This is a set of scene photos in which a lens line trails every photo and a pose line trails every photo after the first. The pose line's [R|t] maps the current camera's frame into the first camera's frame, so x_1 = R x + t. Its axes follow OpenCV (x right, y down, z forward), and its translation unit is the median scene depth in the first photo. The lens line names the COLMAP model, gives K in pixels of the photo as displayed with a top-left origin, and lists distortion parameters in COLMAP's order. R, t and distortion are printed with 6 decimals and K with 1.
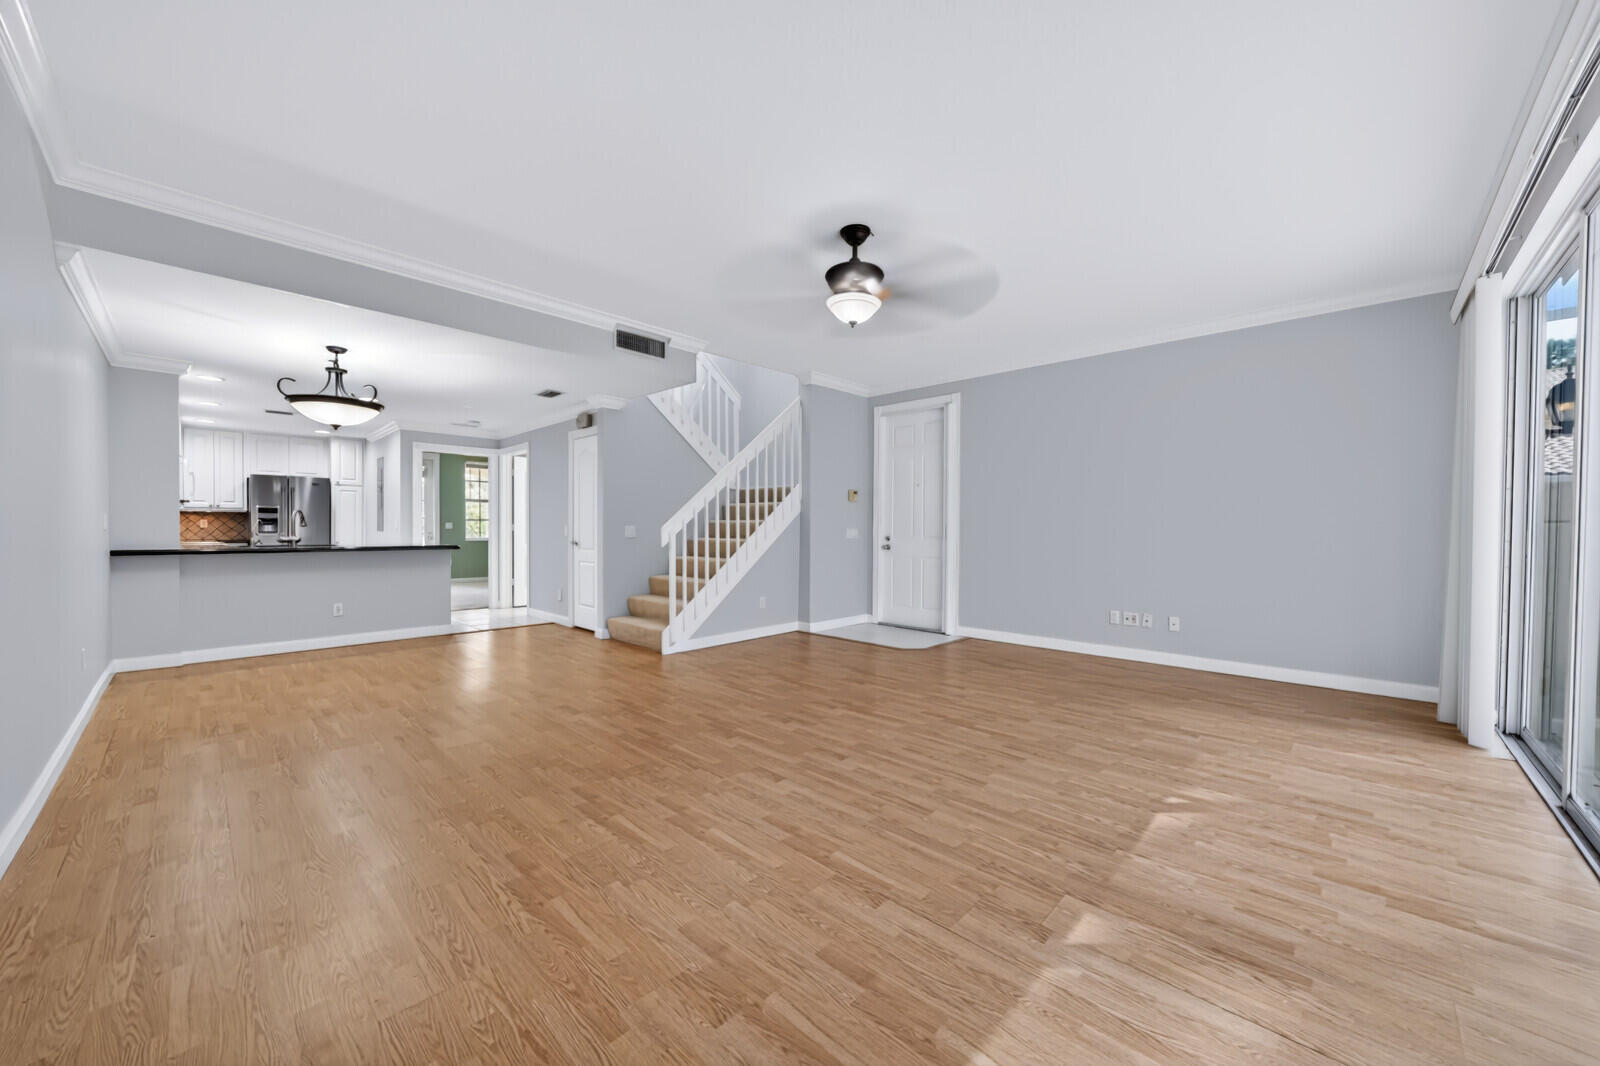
lens RADIAL K [[592.2, 0, 797.6], [0, 592.2, 538.4], [0, 0, 1]] dist [-0.016368, 0.002511]
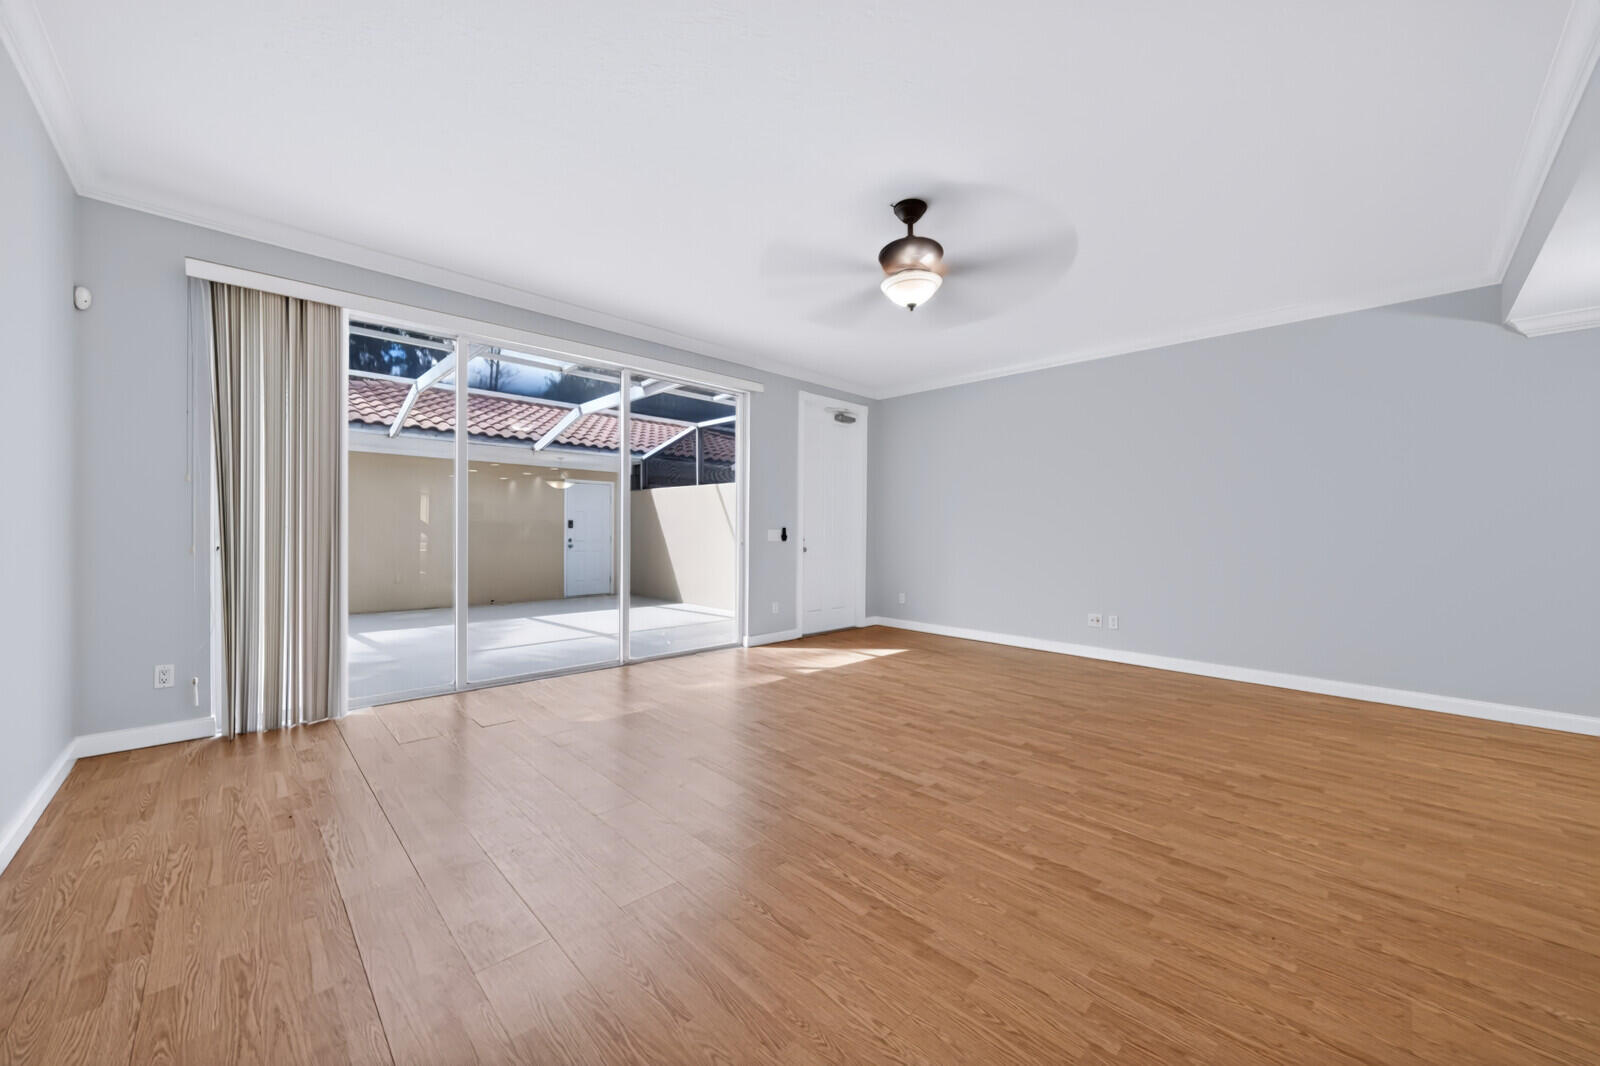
lens RADIAL K [[592.2, 0, 801.0], [0, 592.2, 534.1], [0, 0, 1]] dist [-0.016368, 0.002511]
pose [[-0.999448, -0.016652, 0.028758, 0.167739], [-0.015976, 0.999594, 0.023586, -0.022423], [-0.029139, 0.023113, -0.999308, 1.389656]]
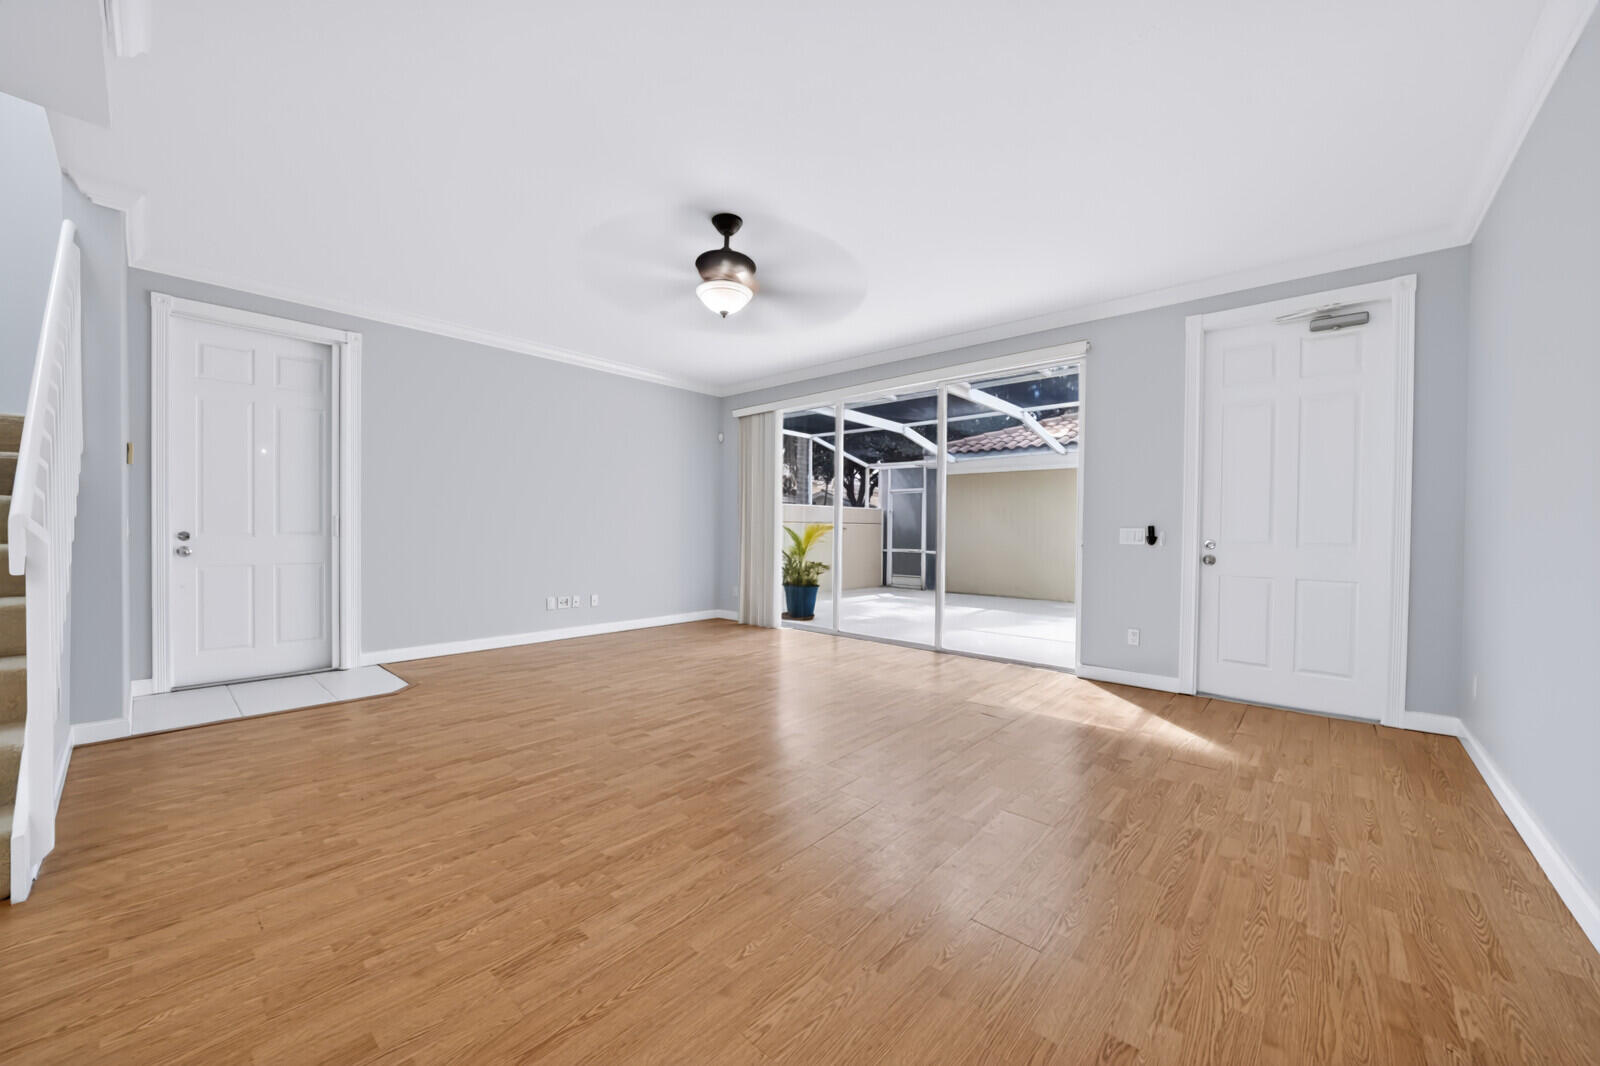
lens RADIAL K [[592.2, 0, 796.7], [0, 592.2, 533.2], [0, 0, 1]] dist [-0.016368, 0.002511]
pose [[-0.036759, -0.017109, 0.999178, -0.643735], [0.006213, 0.999830, 0.017348, -0.012968], [-0.999305, 0.006845, -0.036647, 0.663264]]
